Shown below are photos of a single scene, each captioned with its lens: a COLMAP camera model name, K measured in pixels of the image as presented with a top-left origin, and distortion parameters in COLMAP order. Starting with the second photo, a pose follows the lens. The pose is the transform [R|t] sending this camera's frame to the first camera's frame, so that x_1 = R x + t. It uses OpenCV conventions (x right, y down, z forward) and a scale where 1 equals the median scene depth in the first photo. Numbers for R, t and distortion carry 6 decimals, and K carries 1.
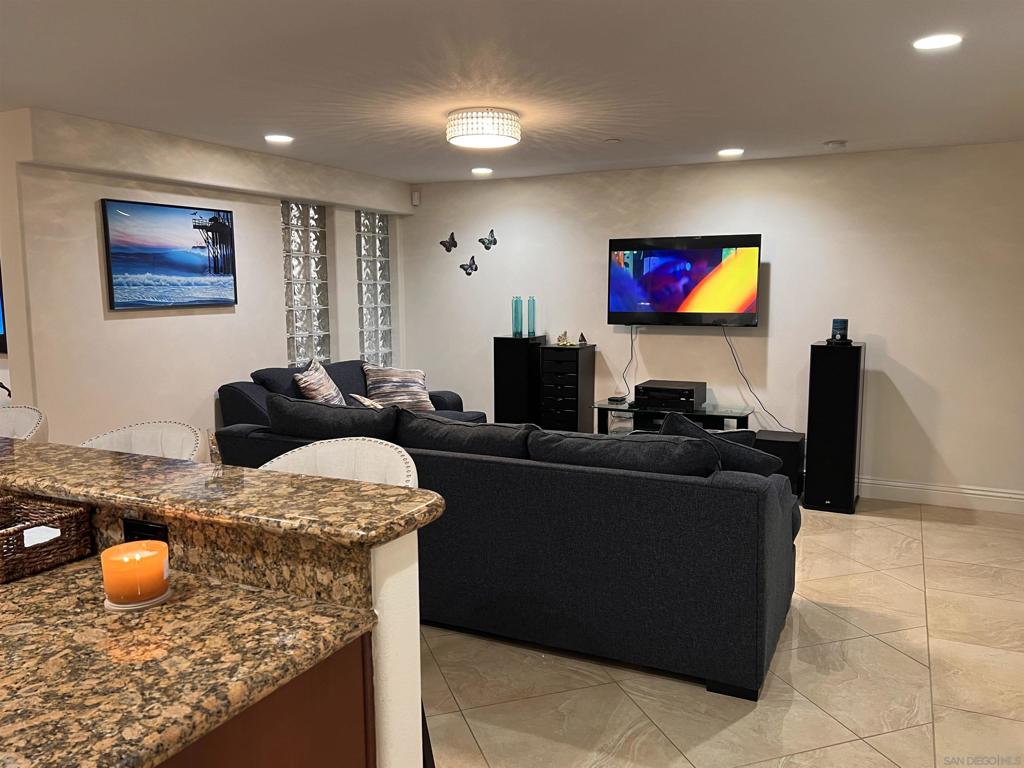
lens RADIAL K [[777.6, 0, 515.7], [0, 777.6, 386.7], [0, 0, 1]] dist [0.028477, -0.009372]
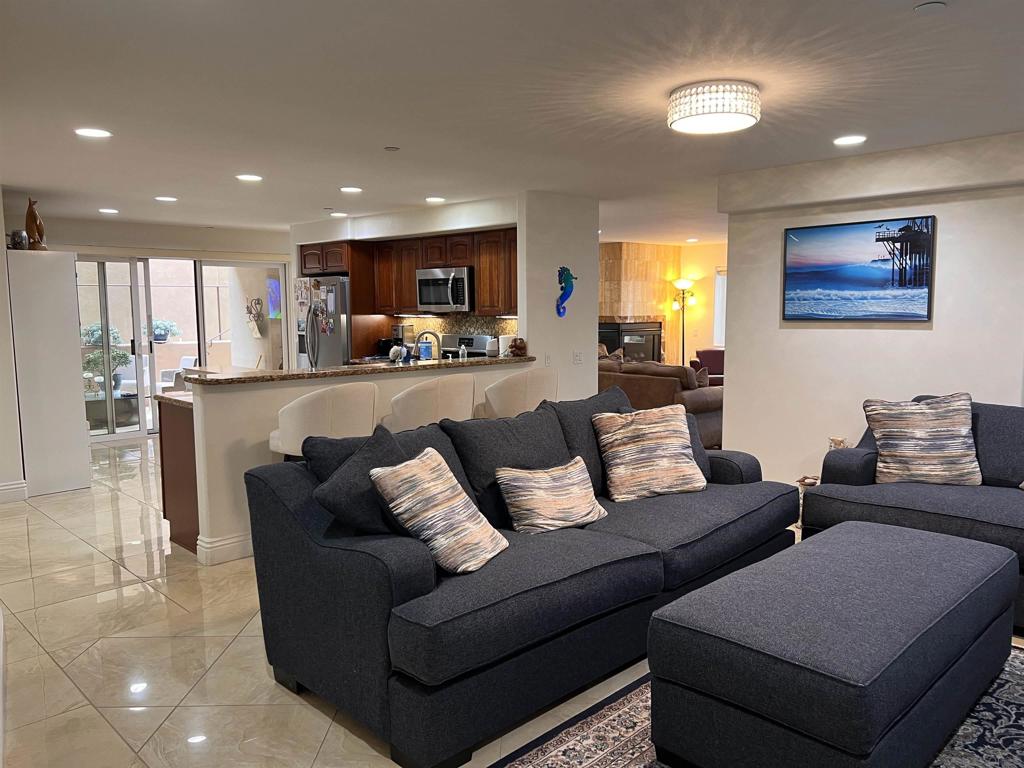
lens RADIAL K [[777.6, 0, 514.7], [0, 777.6, 387.4], [0, 0, 1]] dist [0.028477, -0.009372]
pose [[-0.327985, 0.112324, -0.937981, 0.684962], [-0.111643, 0.981339, 0.156554, -0.125958], [0.938063, 0.156066, -0.309325, 0.906805]]
